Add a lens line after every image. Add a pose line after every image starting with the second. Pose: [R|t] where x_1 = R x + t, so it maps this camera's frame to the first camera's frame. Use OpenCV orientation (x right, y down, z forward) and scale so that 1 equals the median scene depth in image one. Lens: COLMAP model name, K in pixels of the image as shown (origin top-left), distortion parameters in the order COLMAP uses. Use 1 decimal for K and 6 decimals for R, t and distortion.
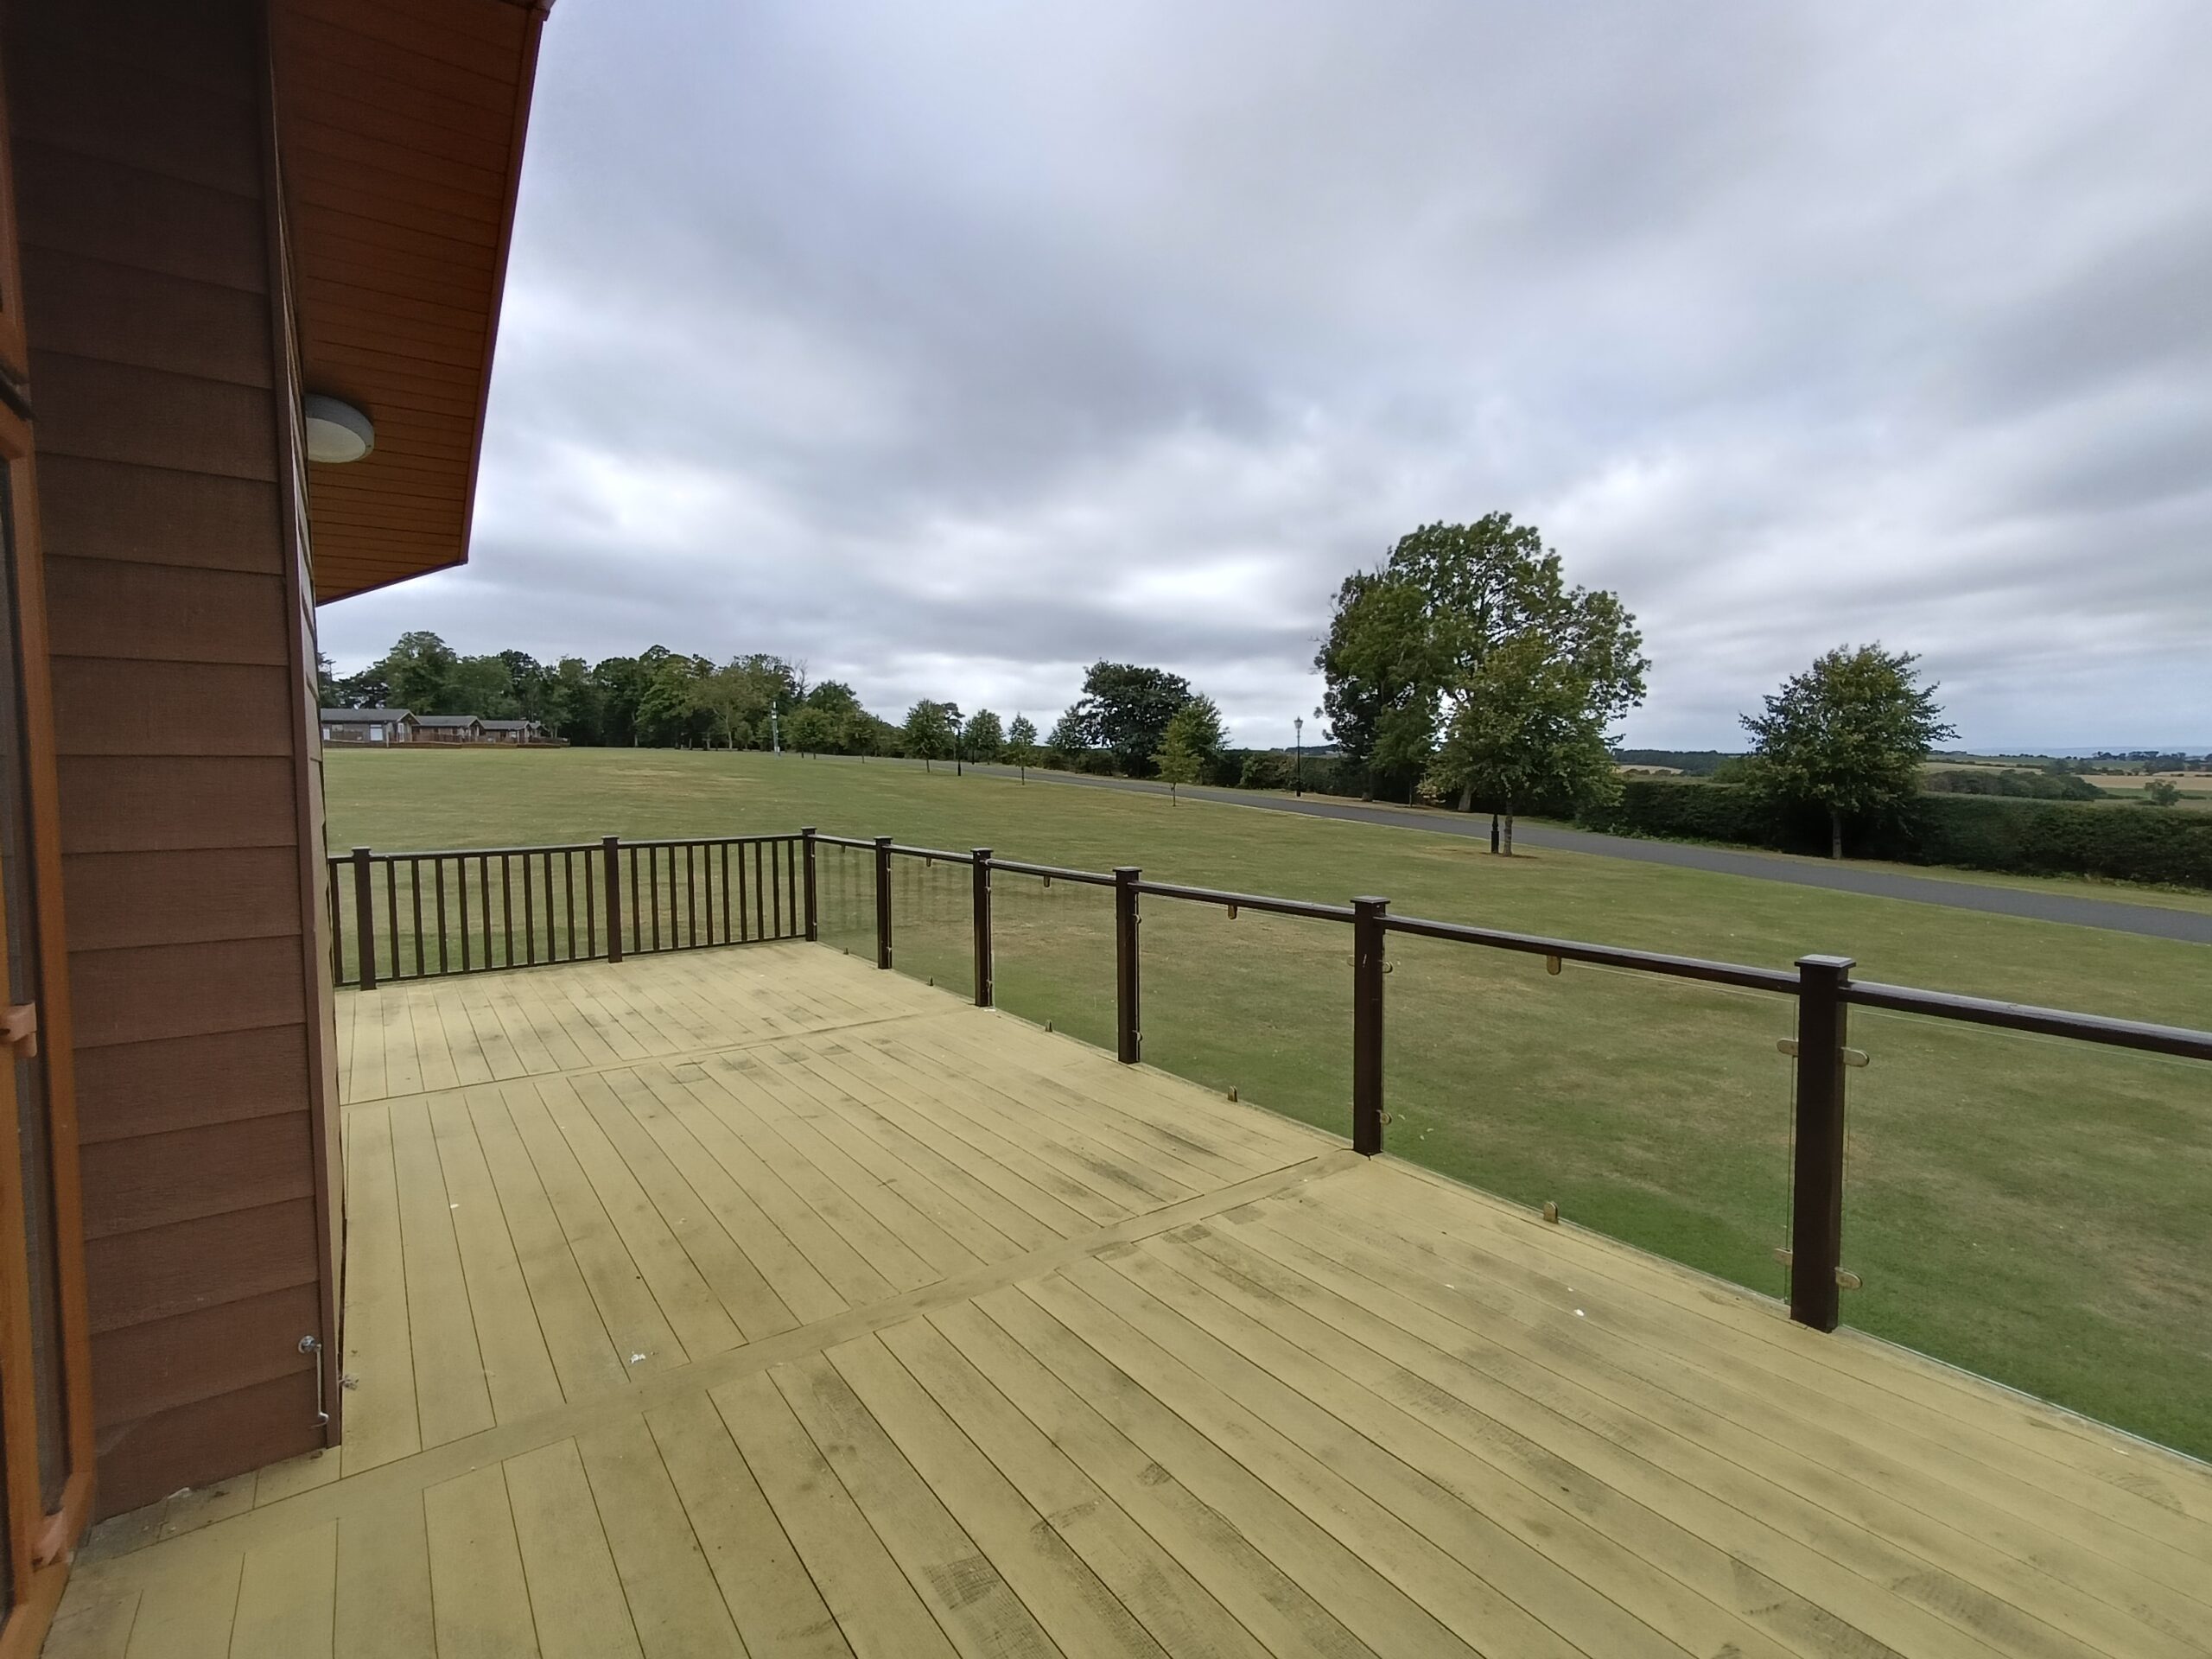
lens RADIAL K [[1041.4, 0, 1108.0], [0, 1041.4, 830.6], [0, 0, 1]] dist [0.008982, -0.000341]
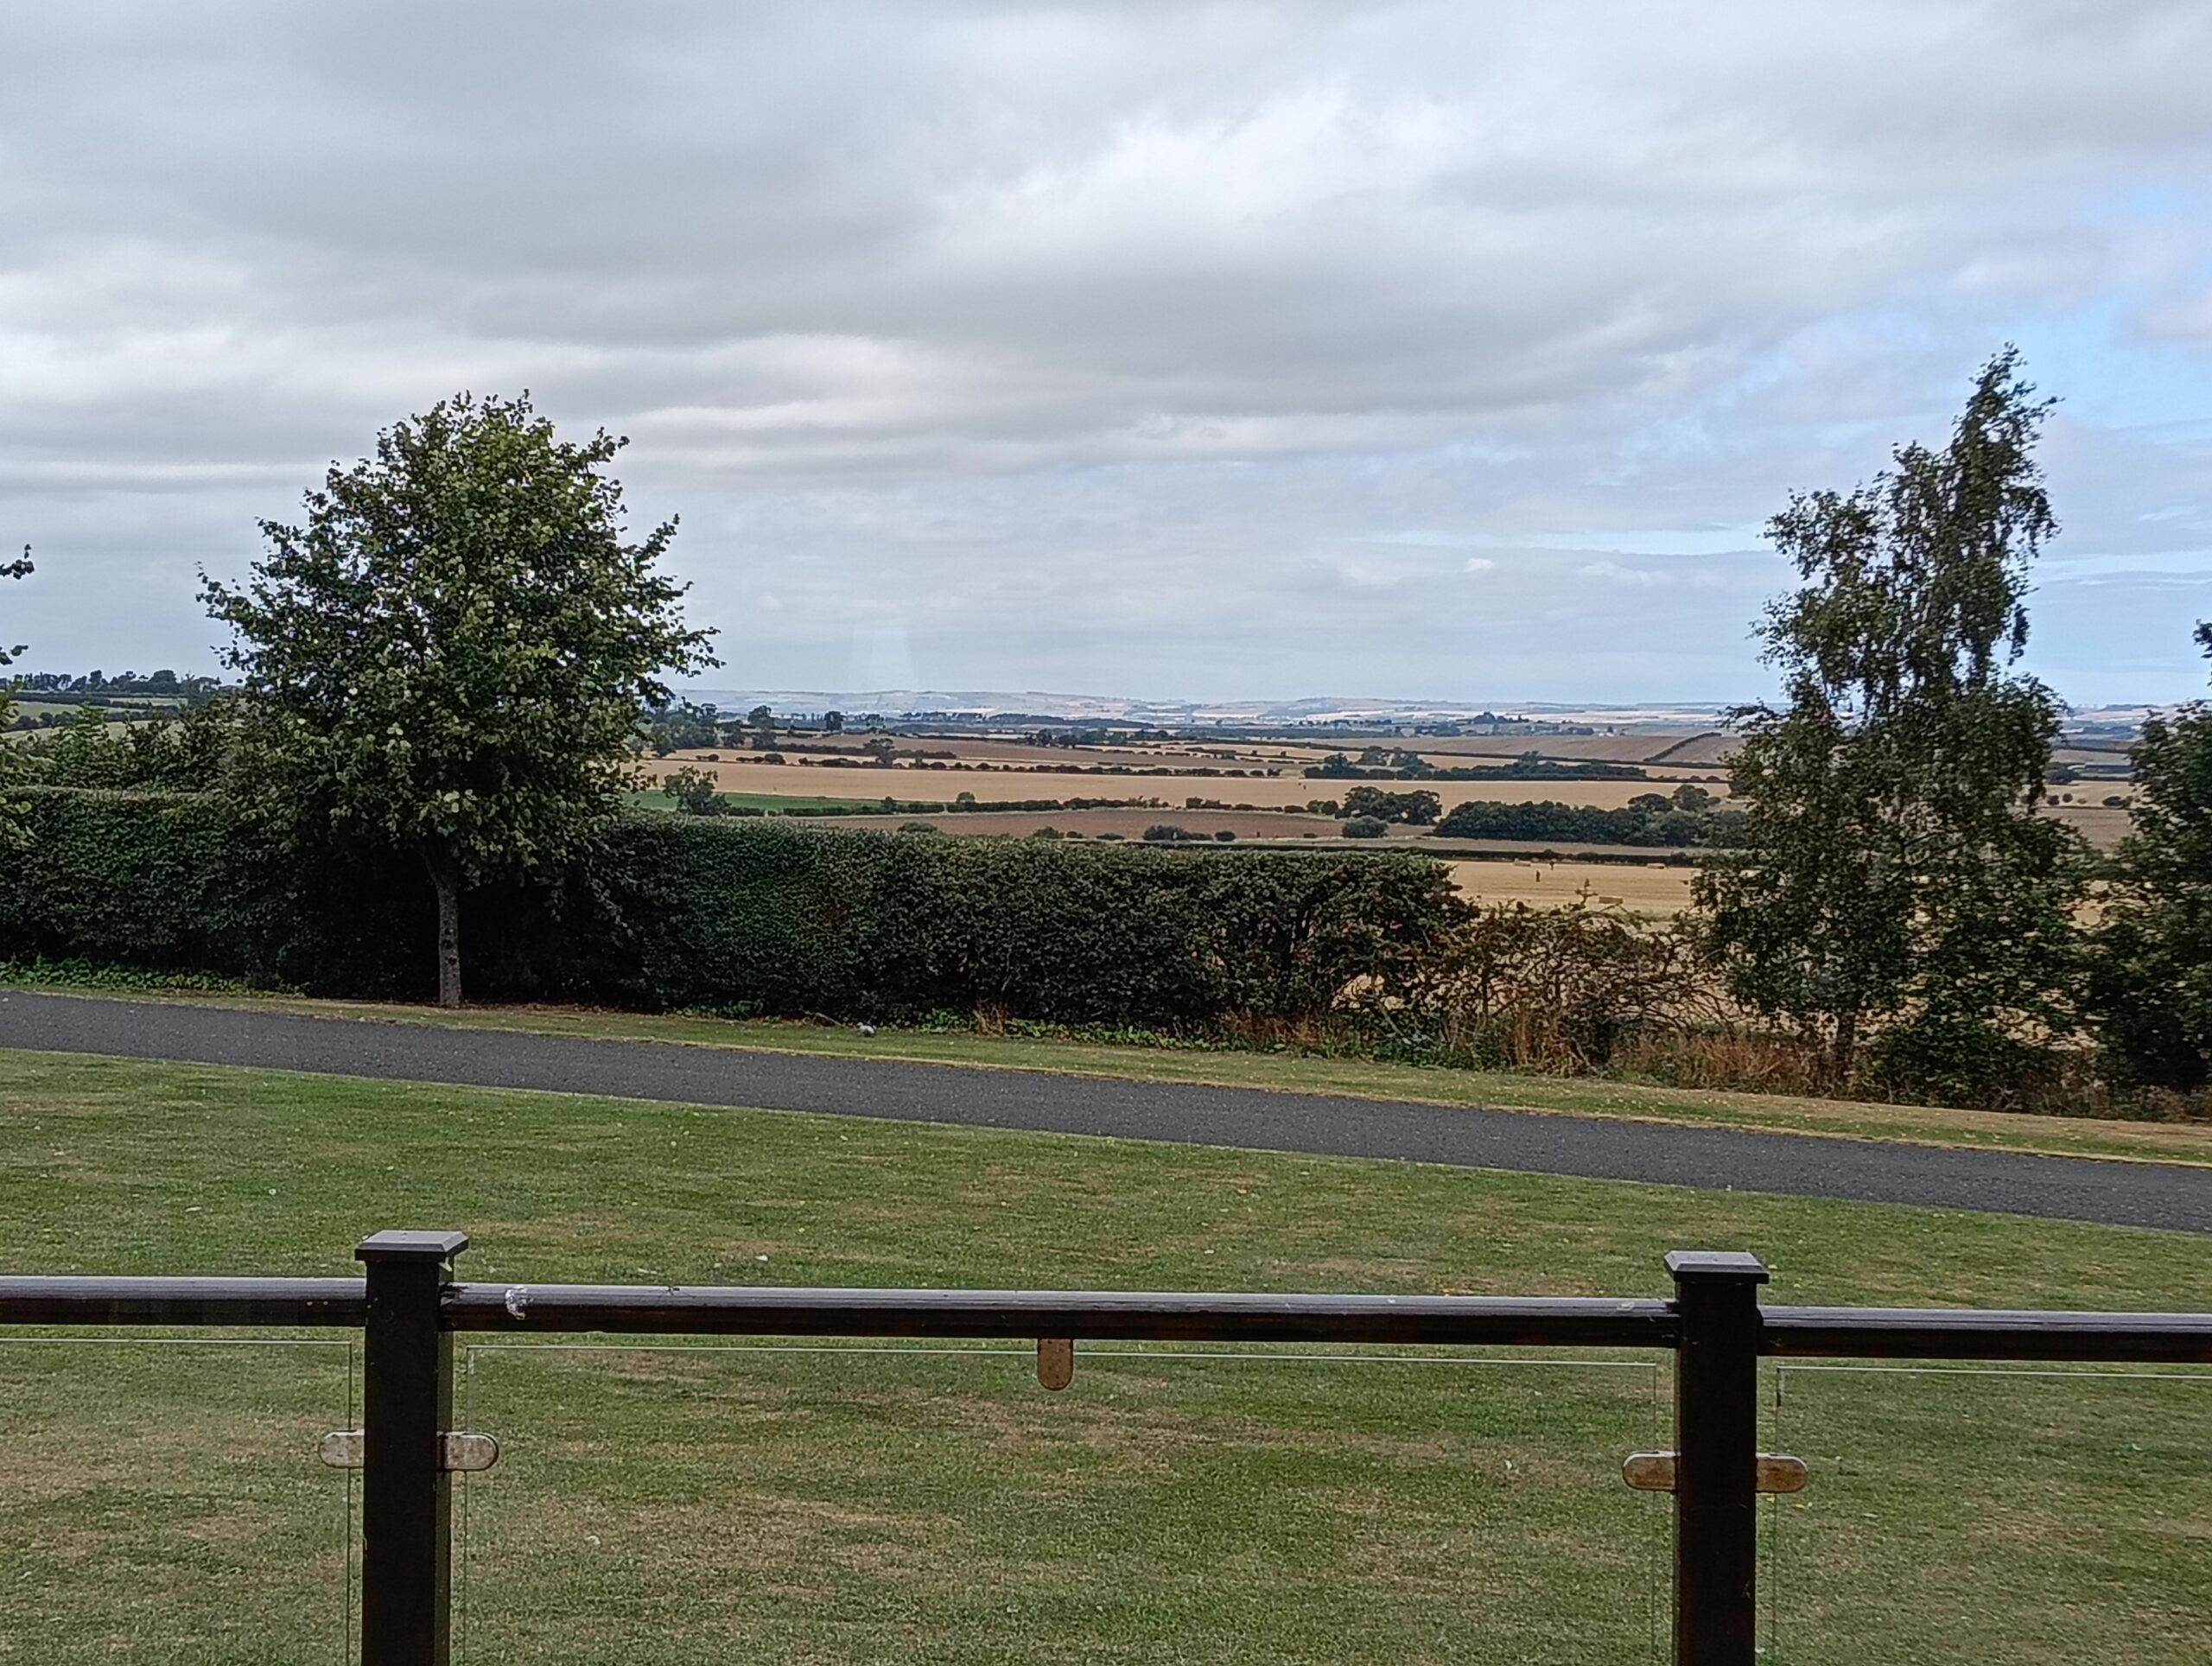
lens RADIAL K [[3752.1, 0, 1106.2], [0, 3752.1, 832.9], [0, 0, 1]] dist [-0.039113, 0.000000]
pose [[0.577131, -0.011187, 0.816575, -0.204185], [0.033721, 0.999380, -0.010141, -0.010672], [-0.815955, 0.033389, 0.577150, 0.106881]]
